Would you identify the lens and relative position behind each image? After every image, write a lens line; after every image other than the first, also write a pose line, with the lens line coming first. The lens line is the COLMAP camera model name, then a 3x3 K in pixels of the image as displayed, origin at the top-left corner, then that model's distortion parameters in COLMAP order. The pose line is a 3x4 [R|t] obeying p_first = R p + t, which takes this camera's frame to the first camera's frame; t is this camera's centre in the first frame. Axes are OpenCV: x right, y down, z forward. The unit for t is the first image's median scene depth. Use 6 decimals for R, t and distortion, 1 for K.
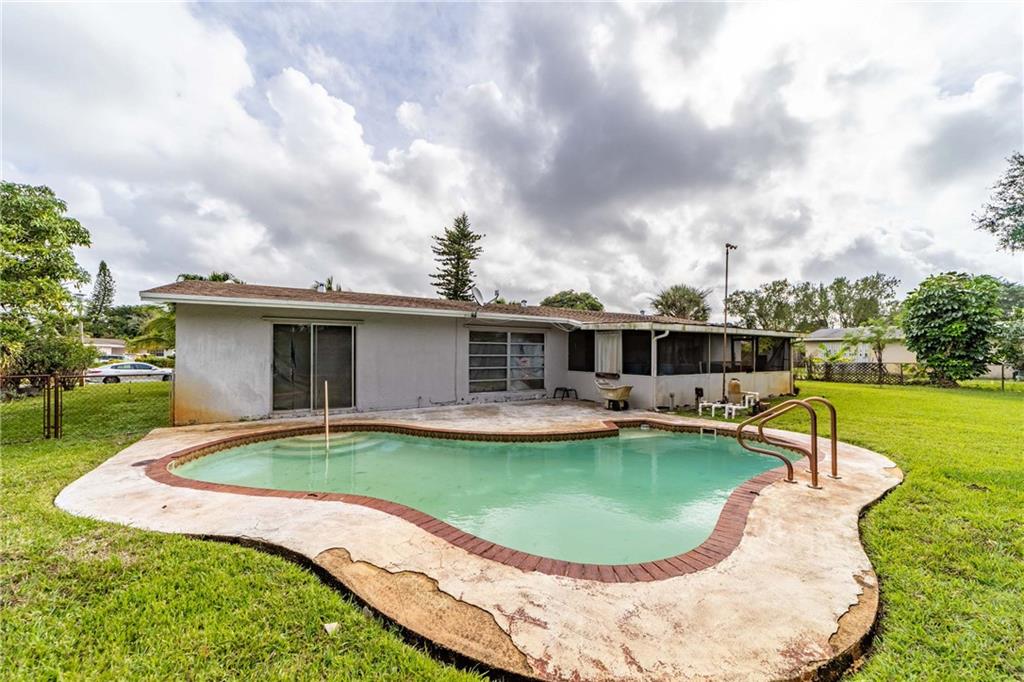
lens RADIAL K [[393.5, 0, 510.7], [0, 393.5, 347.0], [0, 0, 1]] dist [-0.009719, 0.004270]
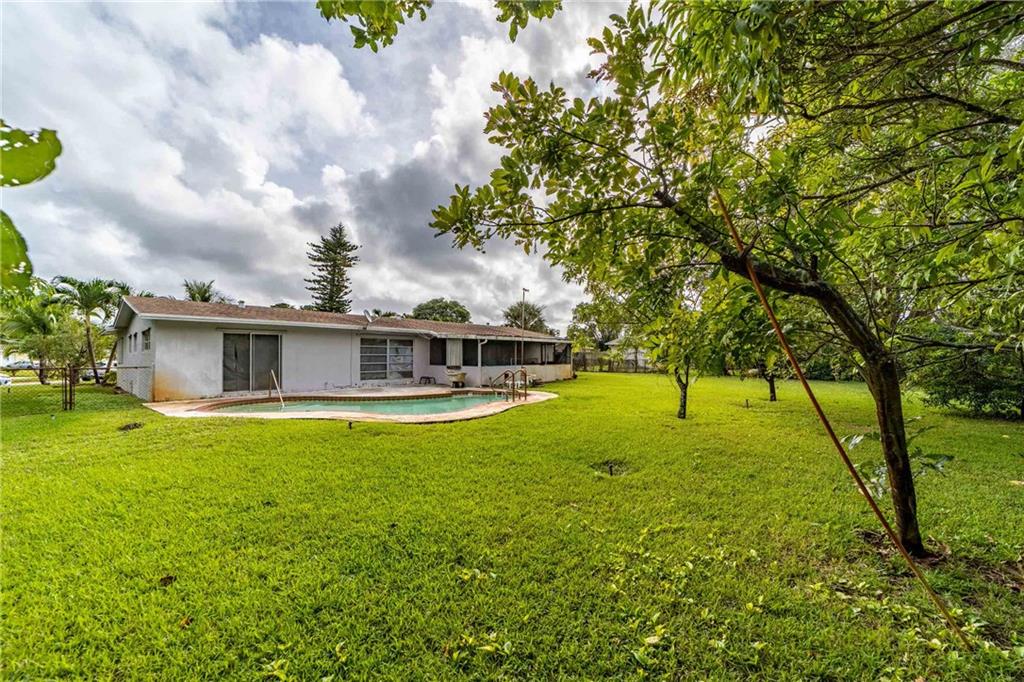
lens RADIAL K [[393.5, 0, 506.3], [0, 393.5, 347.2], [0, 0, 1]] dist [-0.009719, 0.004270]
pose [[0.954269, 0.003145, 0.298932, -0.022080], [-0.001822, 0.999987, -0.004702, -0.000996], [-0.298943, 0.003942, 0.954263, -0.518290]]
